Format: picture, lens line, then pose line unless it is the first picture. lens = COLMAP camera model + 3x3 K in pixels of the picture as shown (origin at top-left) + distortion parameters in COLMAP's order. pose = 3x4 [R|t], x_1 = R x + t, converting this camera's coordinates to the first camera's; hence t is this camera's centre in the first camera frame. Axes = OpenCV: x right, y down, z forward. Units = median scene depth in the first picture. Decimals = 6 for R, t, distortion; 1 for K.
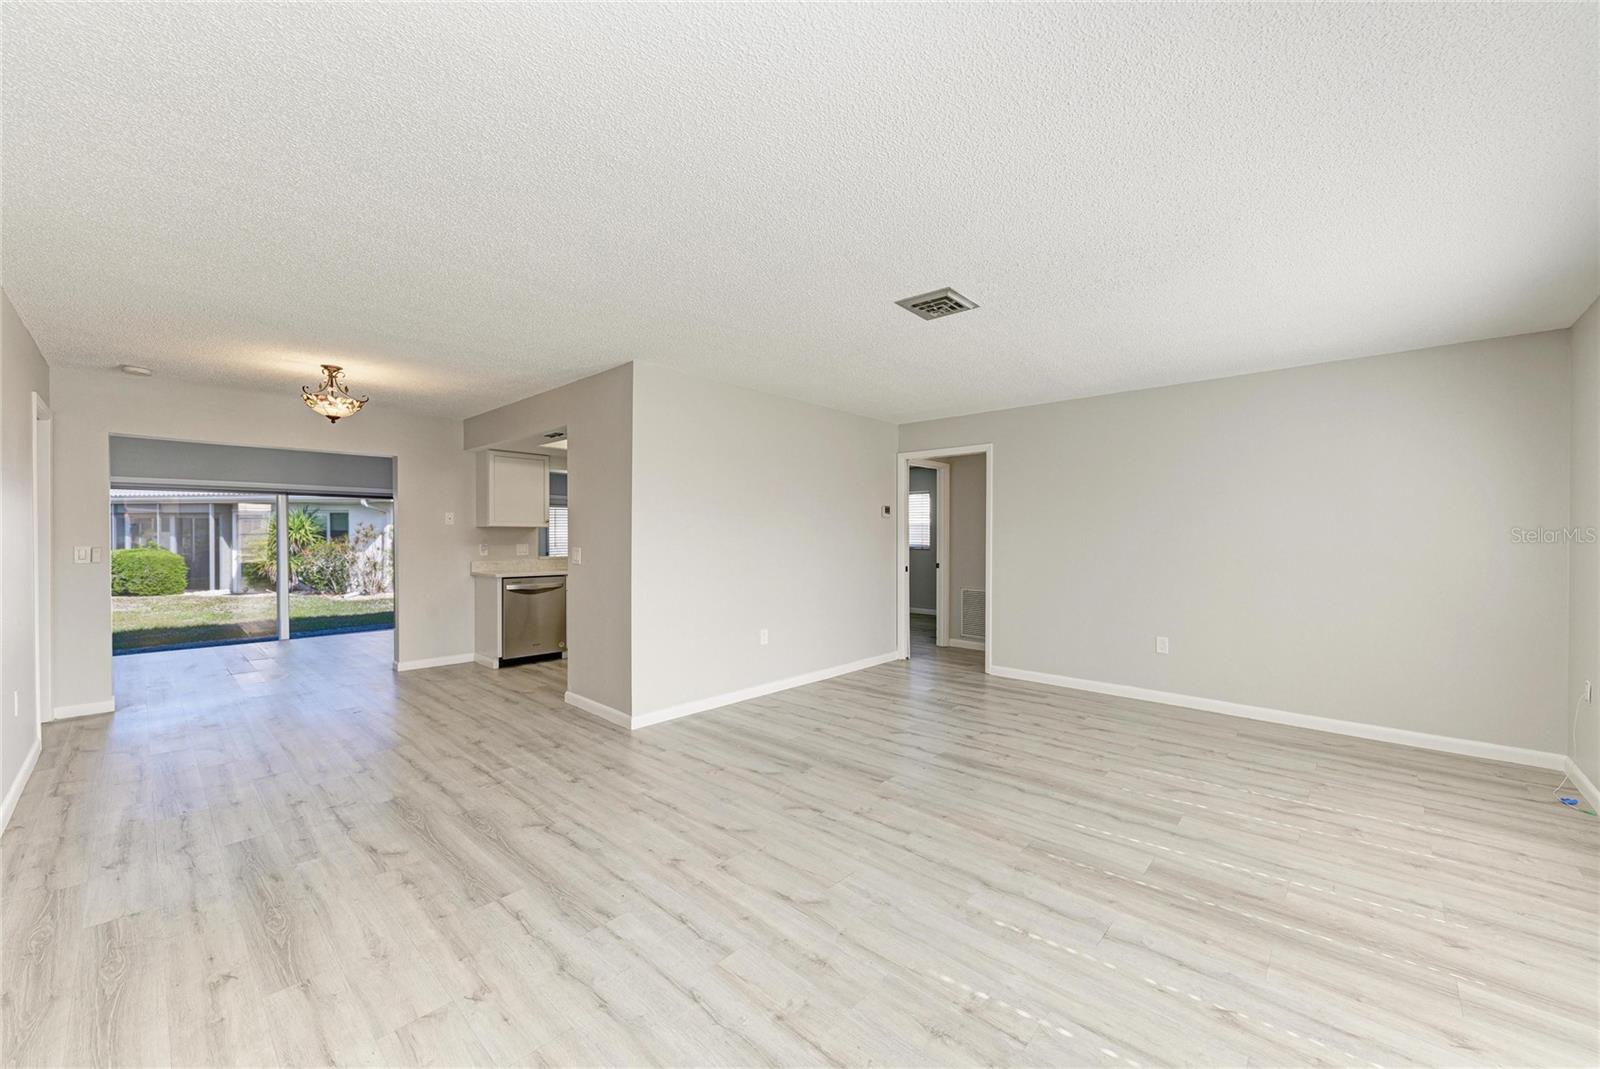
lens RADIAL K [[613.6, 0, 820.6], [0, 613.6, 546.0], [0, 0, 1]] dist [0.007443, -0.005229]
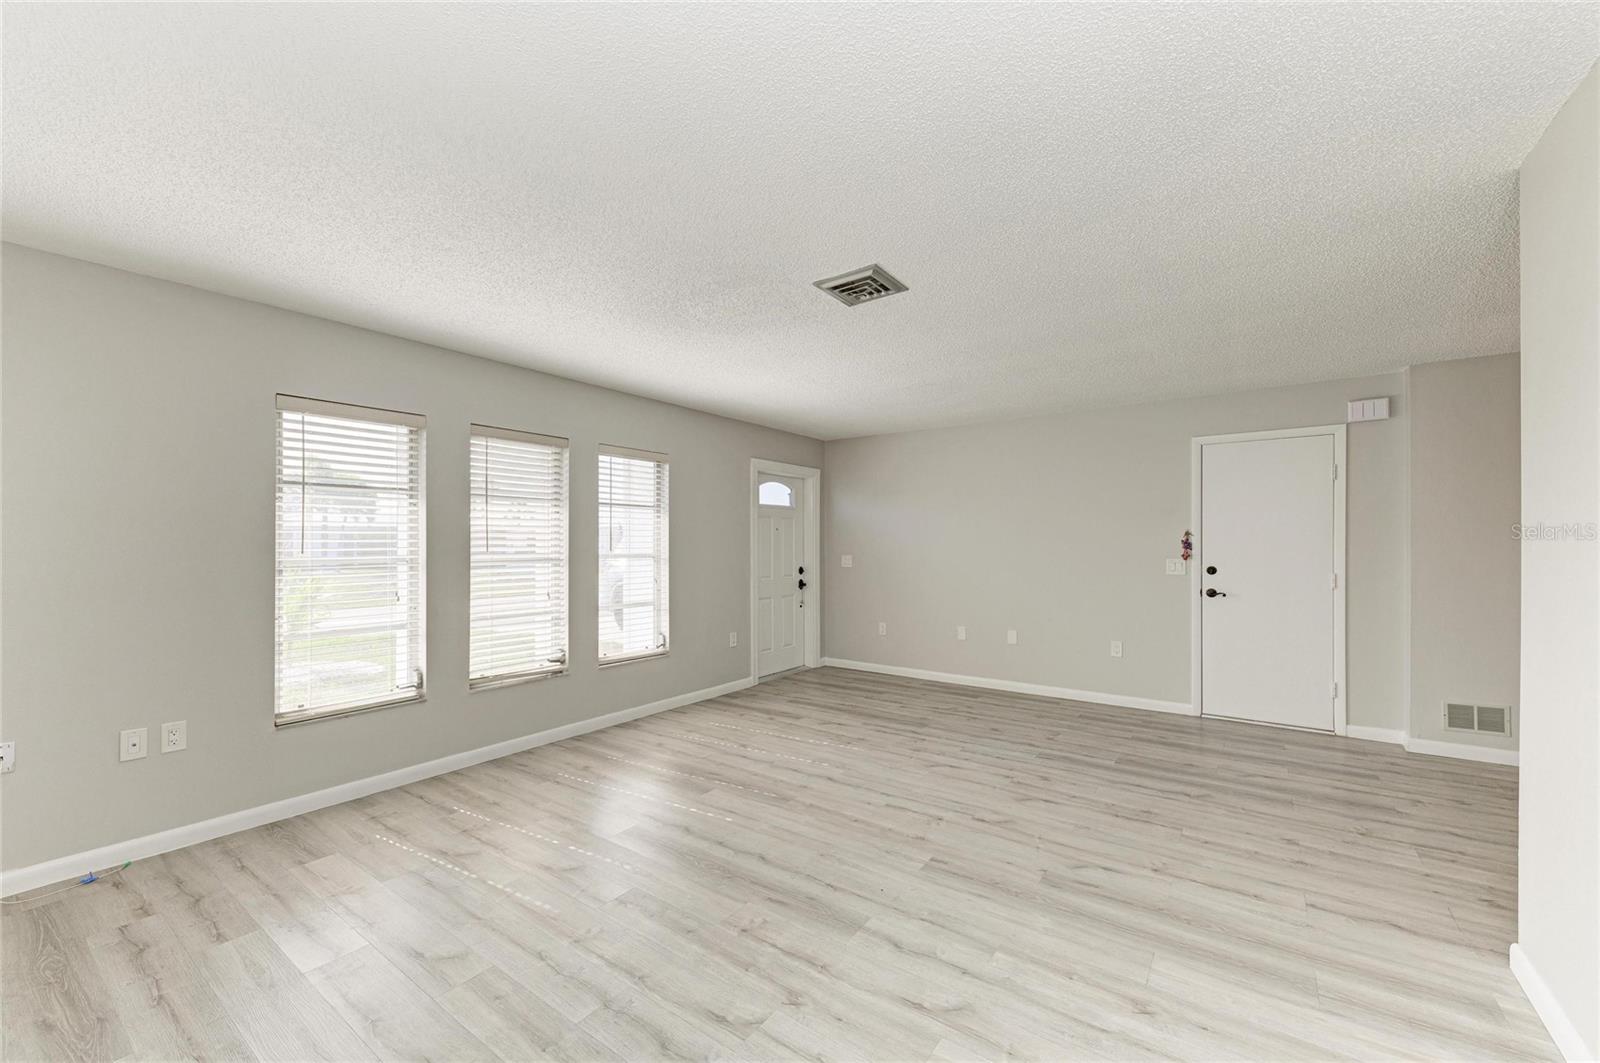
lens RADIAL K [[623.8, 0, 808.6], [0, 623.8, 543.8], [0, 0, 1]] dist [-0.000307, -0.000266]
pose [[-0.993731, -0.001412, -0.111786, 0.192862], [-0.003412, 0.999838, 0.017699, -0.020027], [0.111742, 0.017970, -0.993575, 0.980403]]
